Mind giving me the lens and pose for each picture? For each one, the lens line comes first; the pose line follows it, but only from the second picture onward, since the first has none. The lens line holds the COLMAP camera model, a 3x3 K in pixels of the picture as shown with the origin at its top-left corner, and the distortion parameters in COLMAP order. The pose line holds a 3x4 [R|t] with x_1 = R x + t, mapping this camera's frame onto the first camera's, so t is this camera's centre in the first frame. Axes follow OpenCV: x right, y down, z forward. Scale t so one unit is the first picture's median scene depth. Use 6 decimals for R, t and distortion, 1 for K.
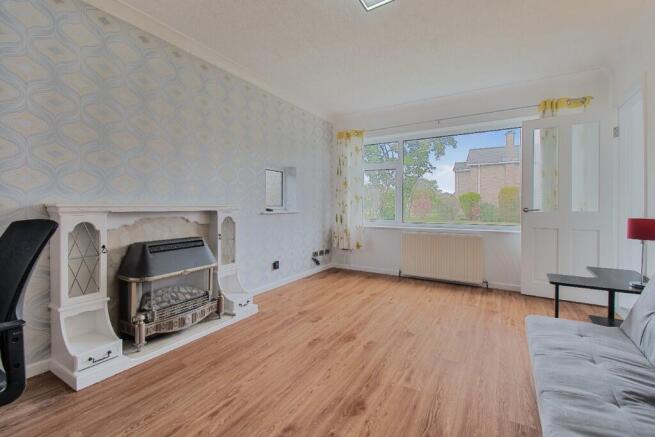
lens RADIAL K [[301.3, 0, 312.8], [0, 301.3, 210.0], [0, 0, 1]] dist [0.019600, -0.000203]
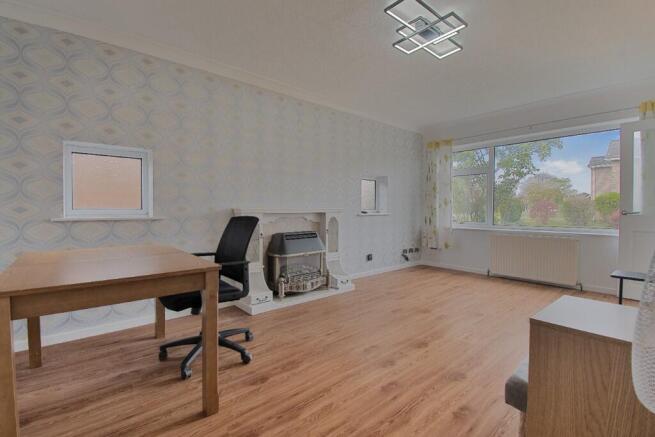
lens RADIAL K [[301.3, 0, 312.8], [0, 301.3, 210.0], [0, 0, 1]] dist [0.019600, -0.000203]
pose [[0.948868, -0.000729, -0.315672, 0.060169], [-0.002858, 0.999937, -0.010898, 0.005217], [0.315660, 0.011243, 0.948806, -0.315063]]
